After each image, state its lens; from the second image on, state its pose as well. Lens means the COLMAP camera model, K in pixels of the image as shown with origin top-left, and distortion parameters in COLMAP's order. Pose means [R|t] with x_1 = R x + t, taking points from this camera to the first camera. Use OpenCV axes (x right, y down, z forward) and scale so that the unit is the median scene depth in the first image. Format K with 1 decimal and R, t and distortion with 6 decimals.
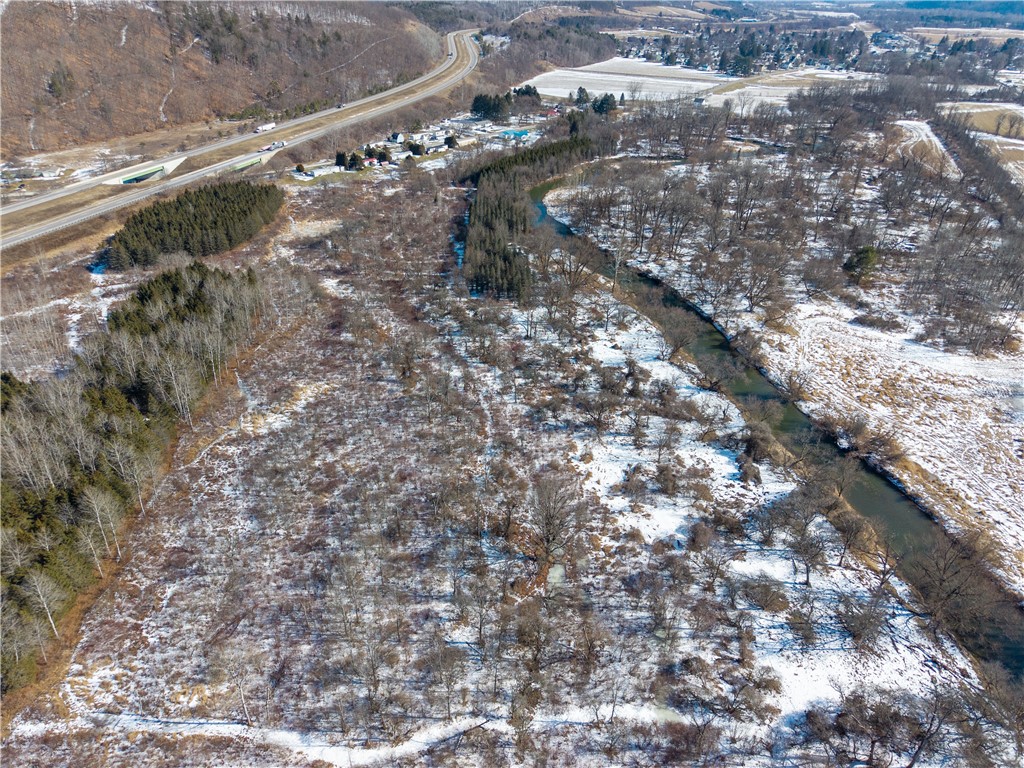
lens RADIAL K [[687.9, 0, 512.0], [0, 687.9, 384.0], [0, 0, 1]] dist [0.016581, -0.013973]
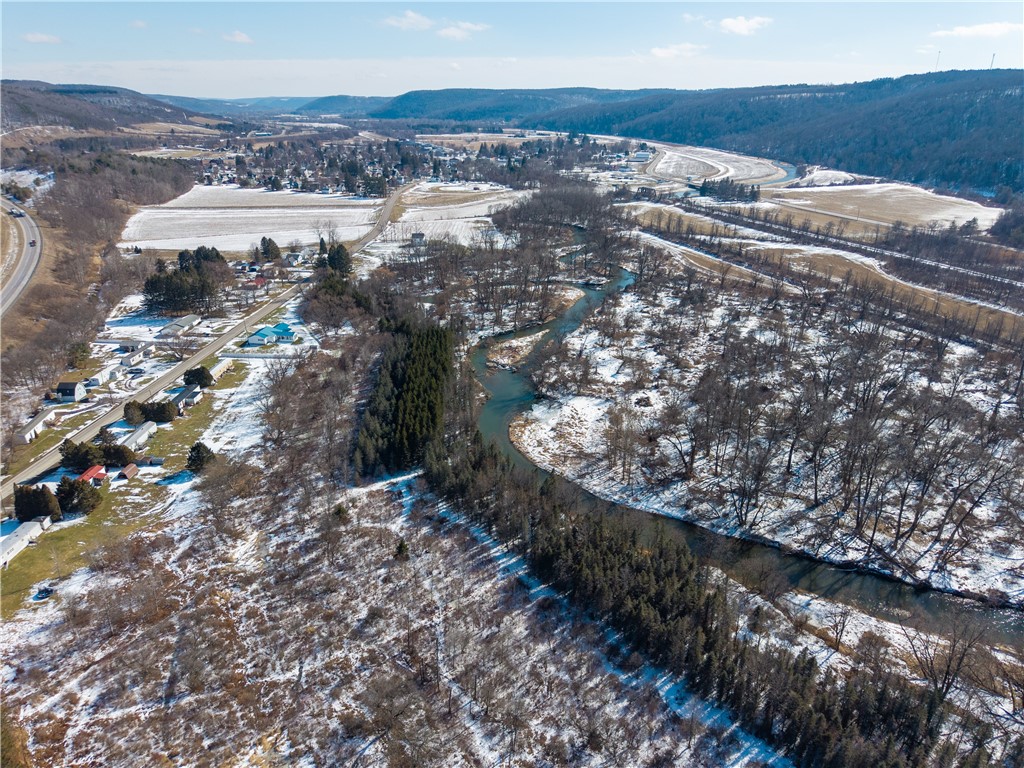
lens RADIAL K [[687.9, 0, 512.0], [0, 687.9, 384.0], [0, 0, 1]] dist [0.016581, -0.013973]
pose [[0.767237, -0.251316, 0.590074, -0.113503], [0.327156, 0.944689, -0.023032, -0.128710], [-0.551649, 0.210718, 0.807020, 0.216933]]
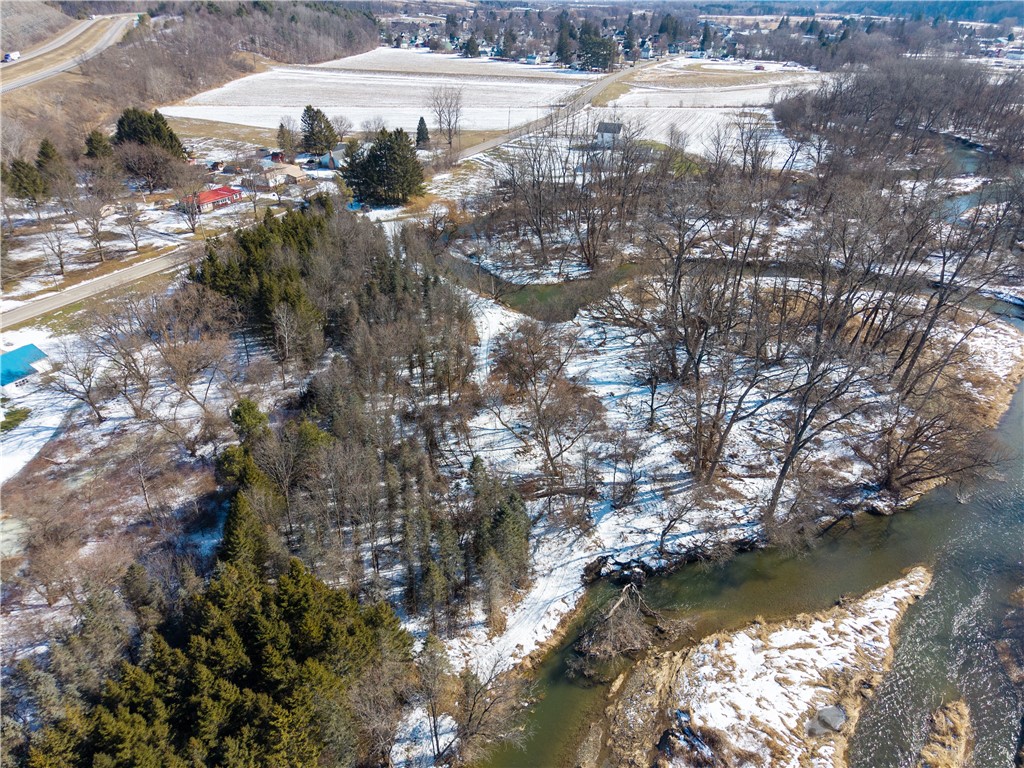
lens RADIAL K [[687.9, 0, 512.0], [0, 687.9, 384.0], [0, 0, 1]] dist [0.016581, -0.013973]
pose [[0.950767, -0.150692, 0.270801, 0.055466], [0.151836, 0.988262, 0.016848, -0.187005], [-0.270161, 0.025099, 0.962488, 0.424461]]
